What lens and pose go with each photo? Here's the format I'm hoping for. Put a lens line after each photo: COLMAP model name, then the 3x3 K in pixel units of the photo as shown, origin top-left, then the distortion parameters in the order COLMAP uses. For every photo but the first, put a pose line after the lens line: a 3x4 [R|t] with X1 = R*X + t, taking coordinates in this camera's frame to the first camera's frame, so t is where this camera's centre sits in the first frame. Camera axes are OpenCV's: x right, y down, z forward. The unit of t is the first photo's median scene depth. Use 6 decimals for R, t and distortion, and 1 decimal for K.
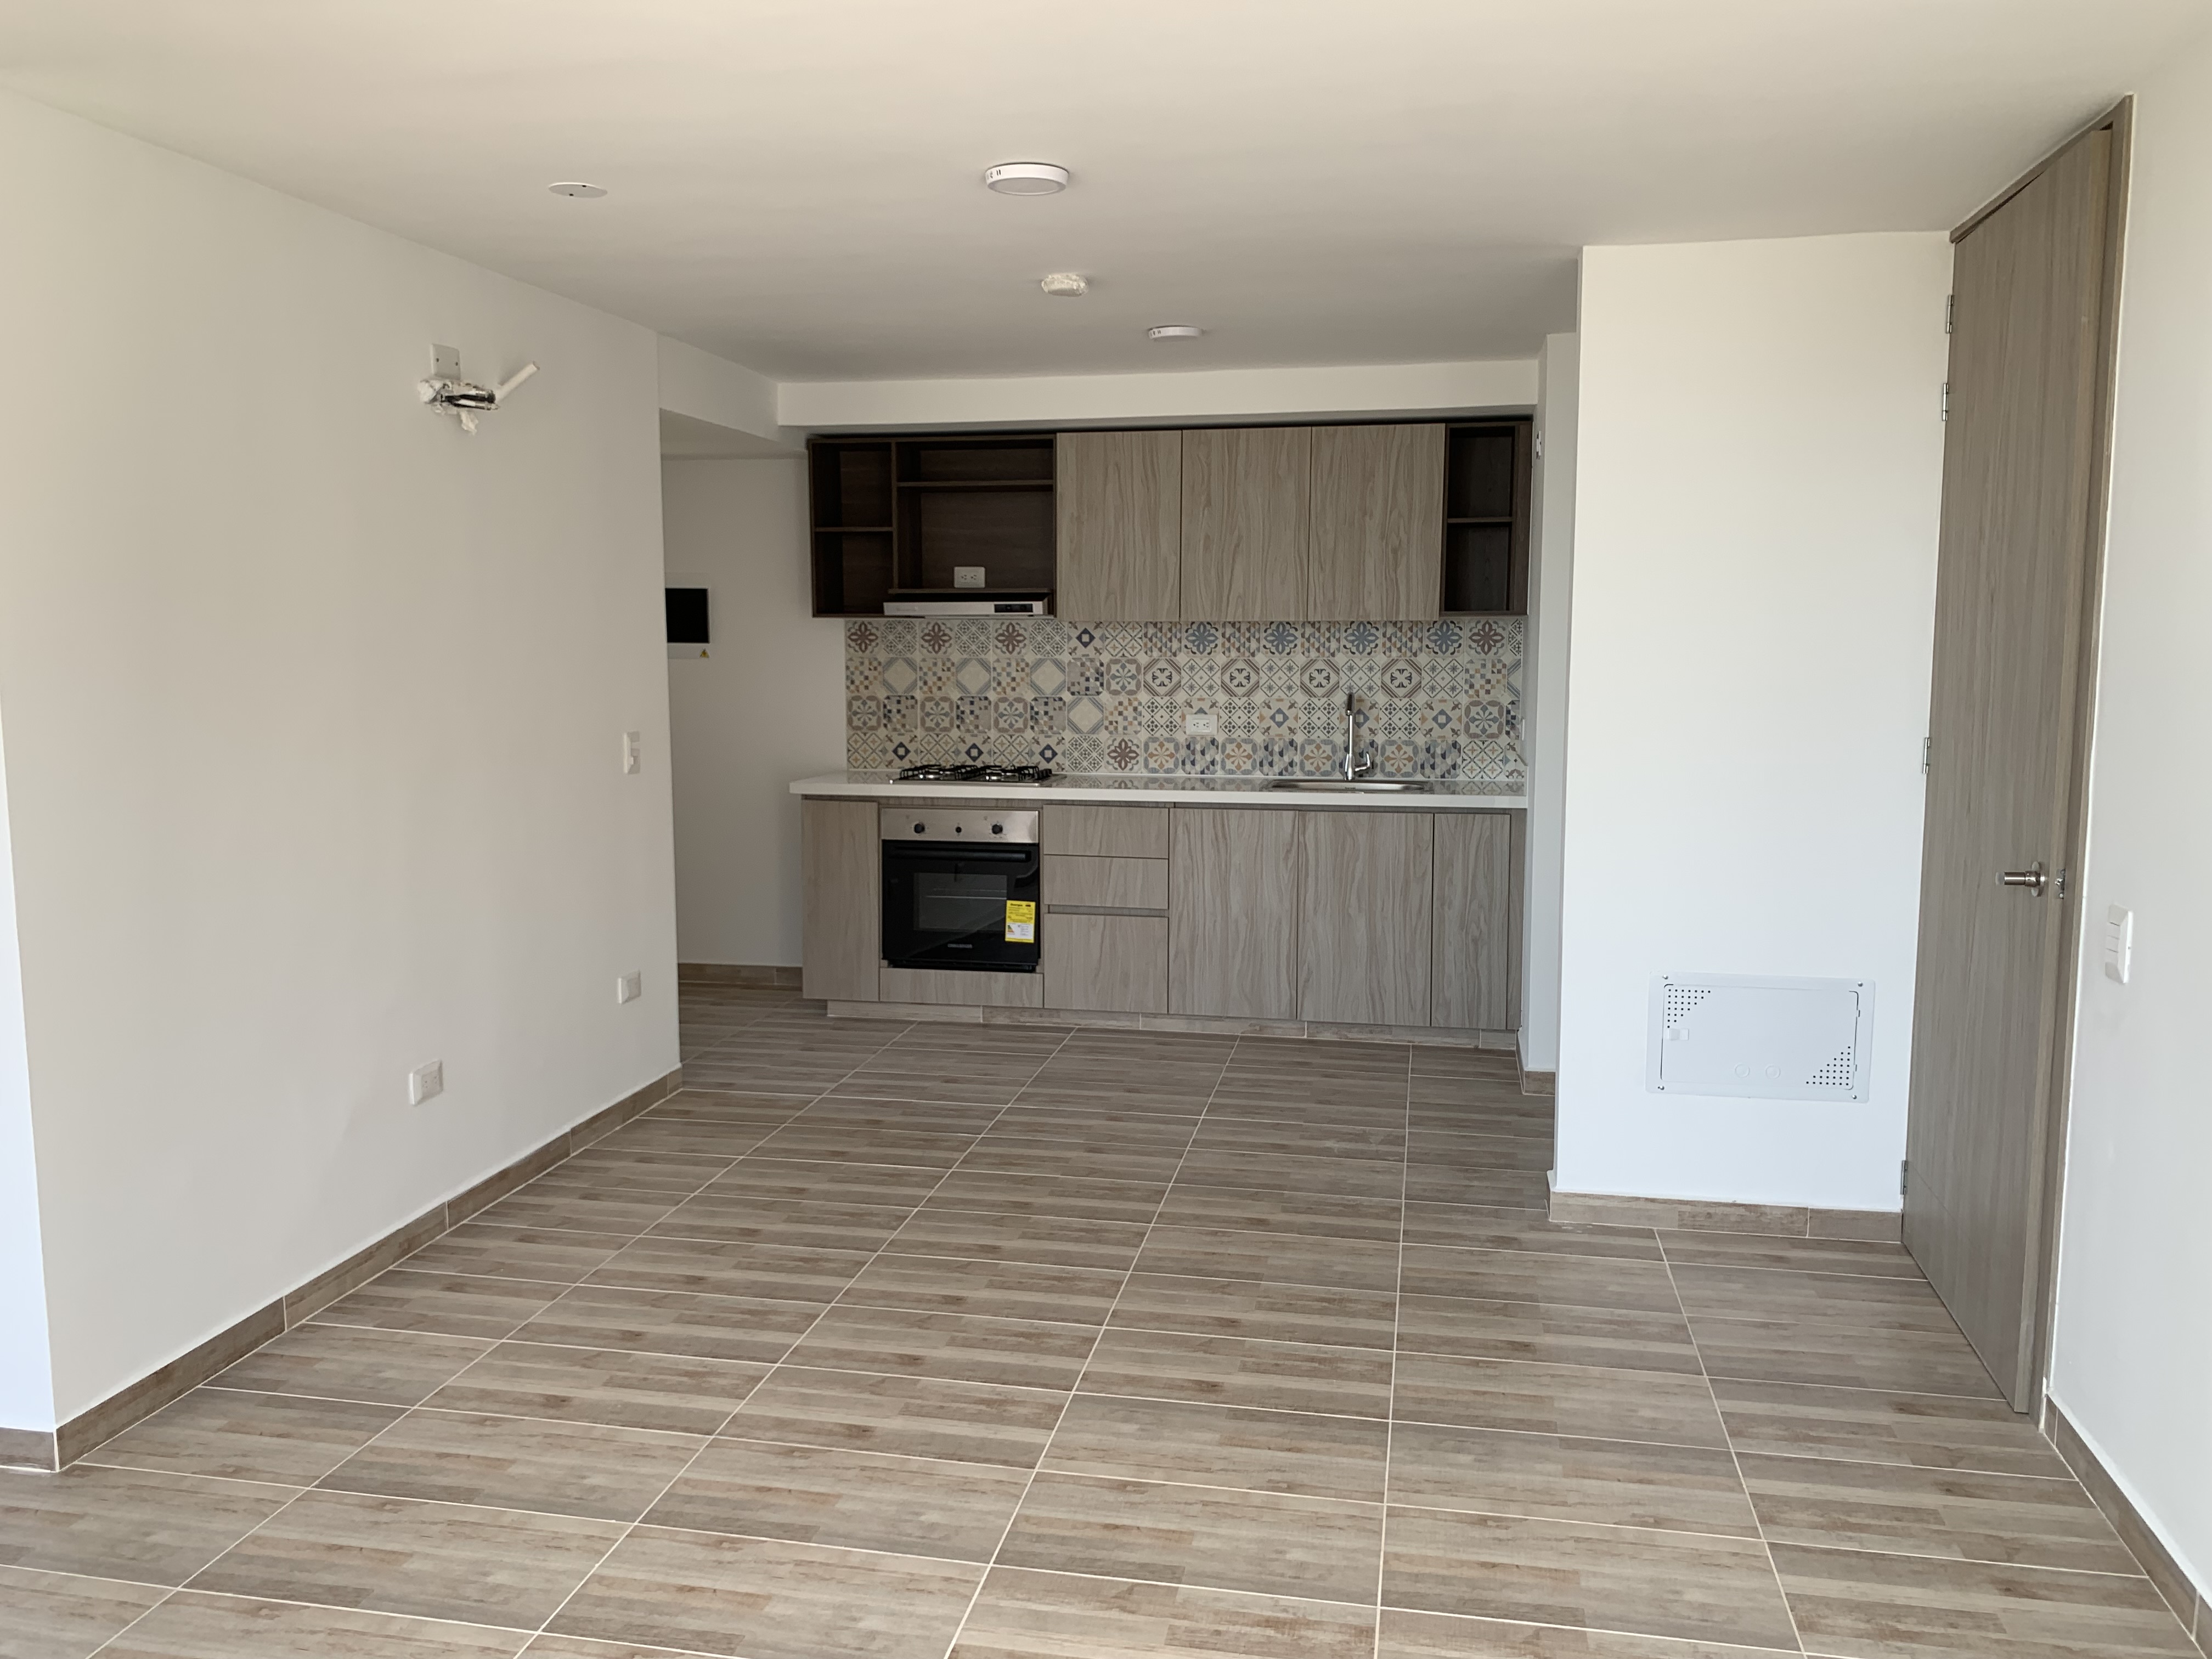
lens RADIAL K [[1668.9, 0, 1106.0], [0, 1668.9, 829.5], [0, 0, 1]] dist [0.112581, -0.001506]
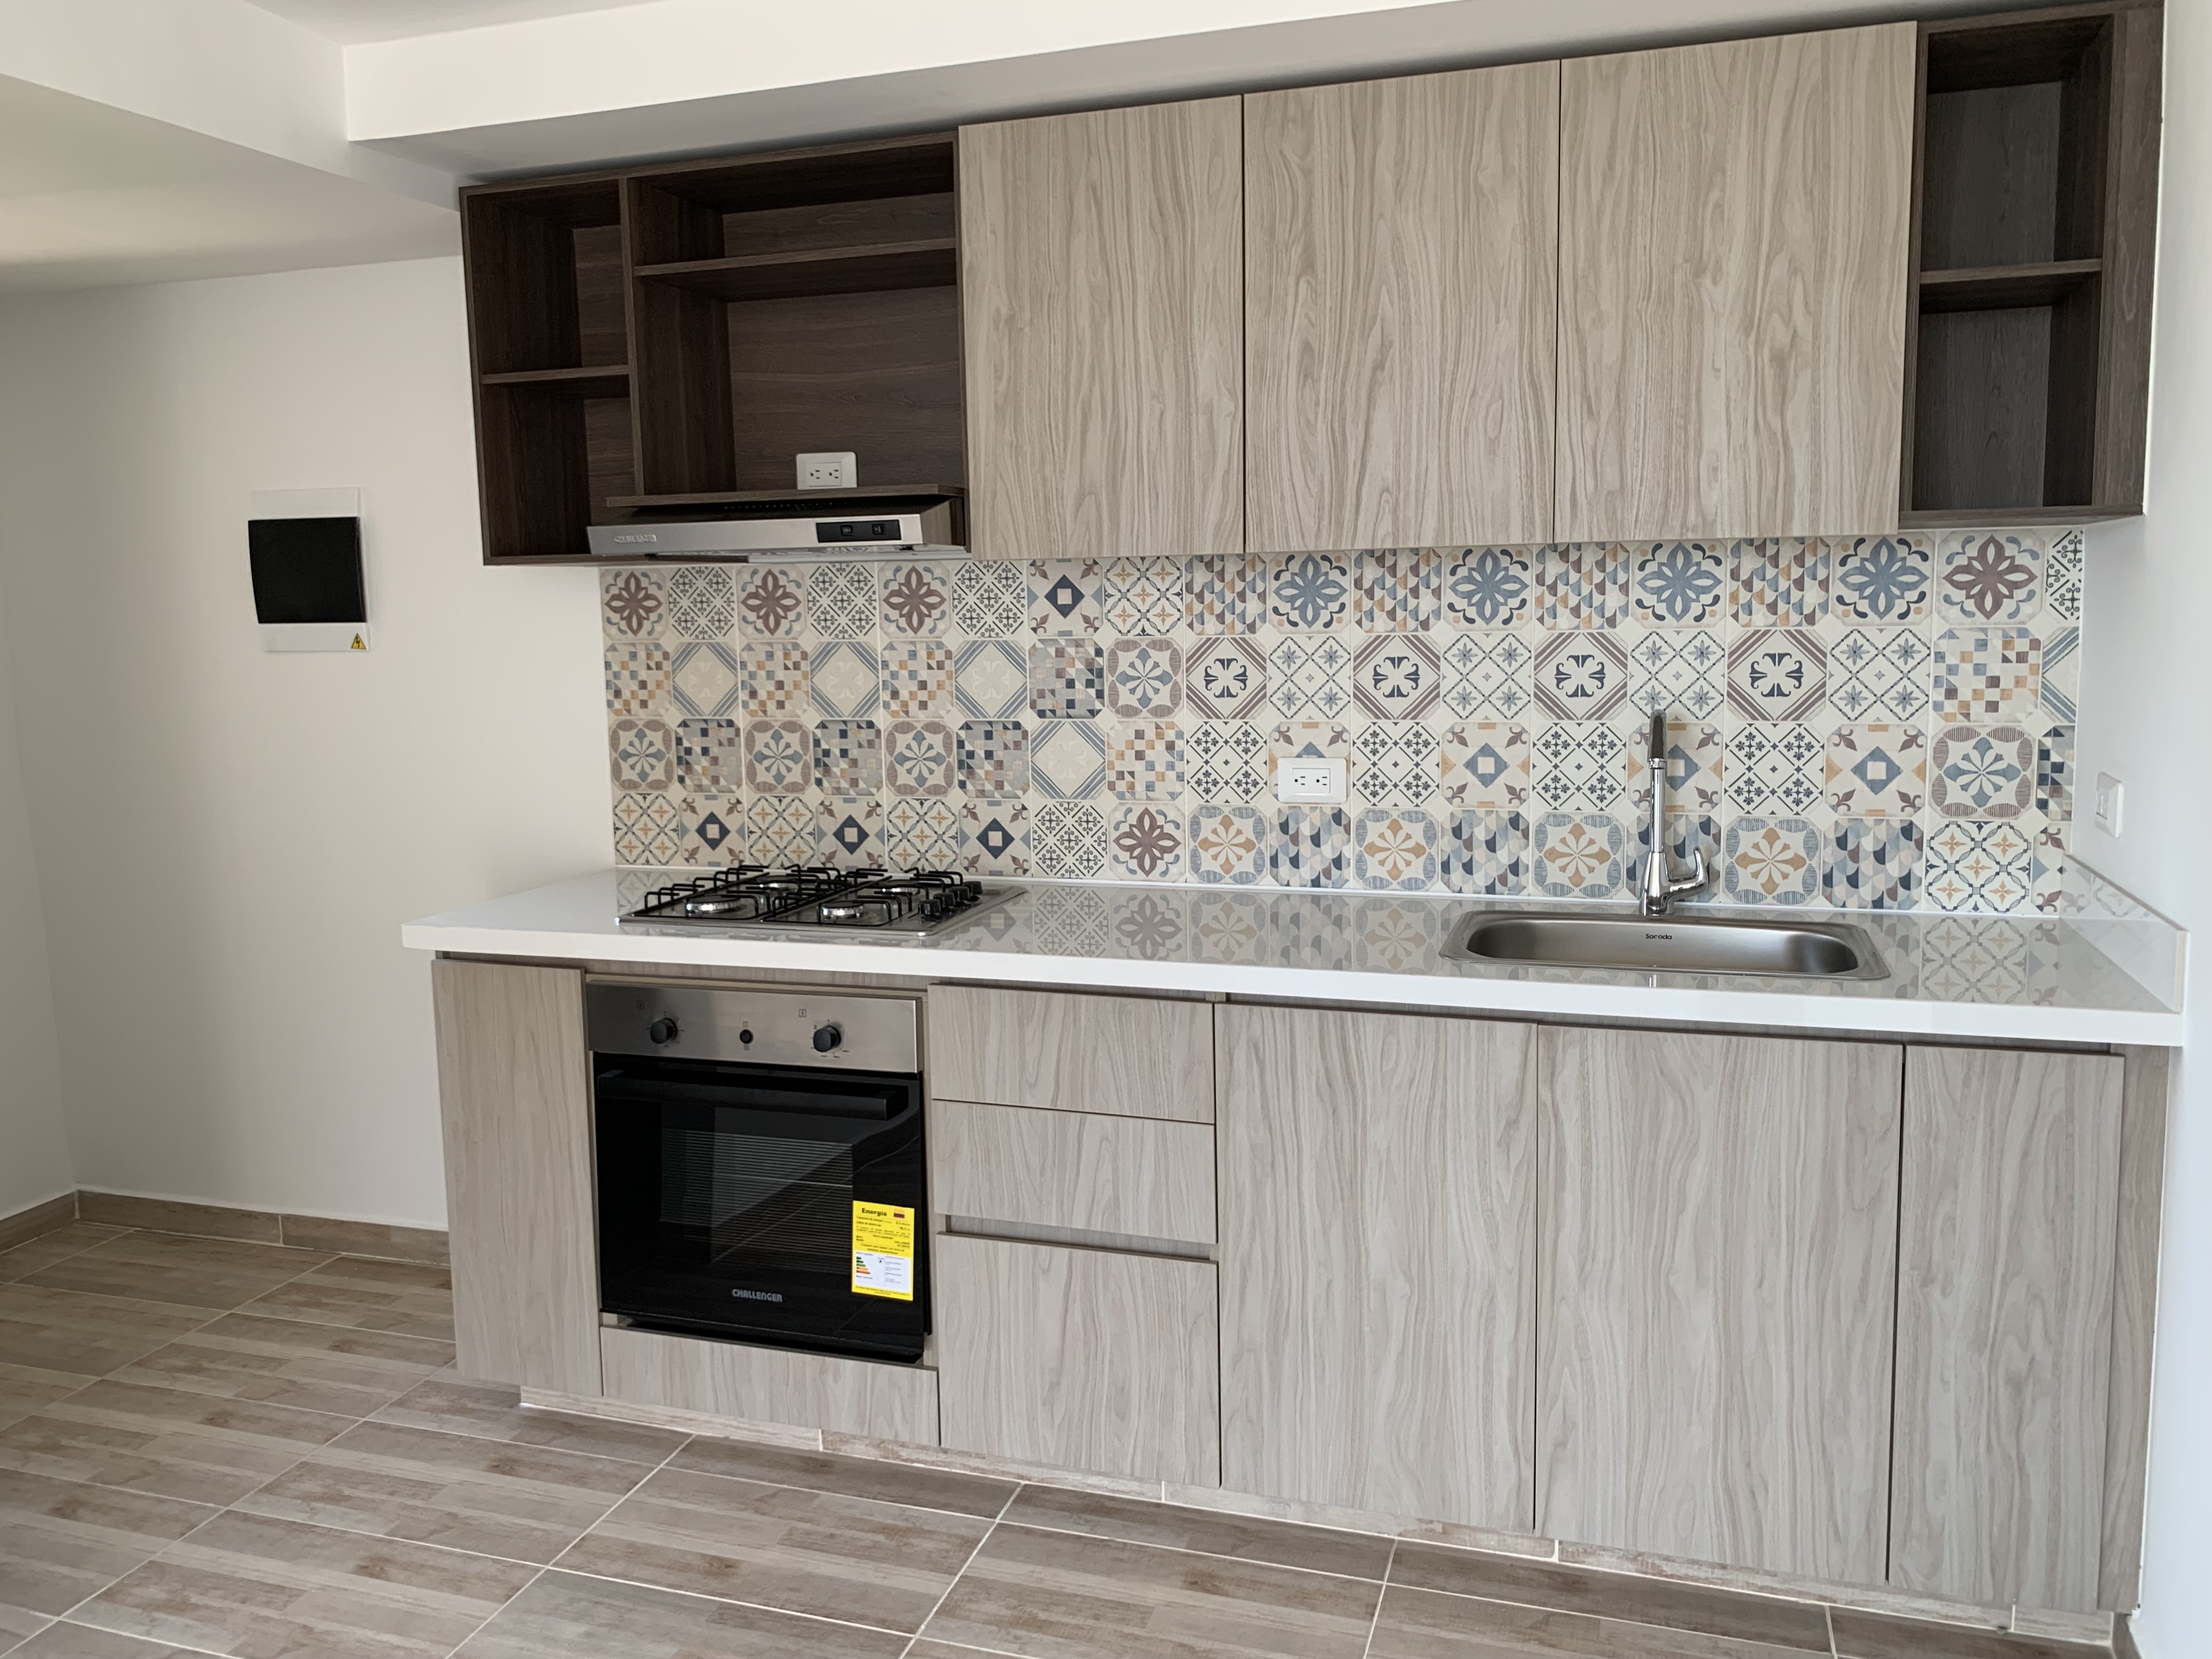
lens RADIAL K [[1717.7, 0, 1101.6], [0, 1717.7, 800.8], [0, 0, 1]] dist [0.113697, -0.334553]
pose [[0.992885, -0.006950, -0.118878, 0.057242], [0.007449, 0.999965, 0.003755, -0.060670], [0.118847, -0.004613, 0.992902, 0.537424]]
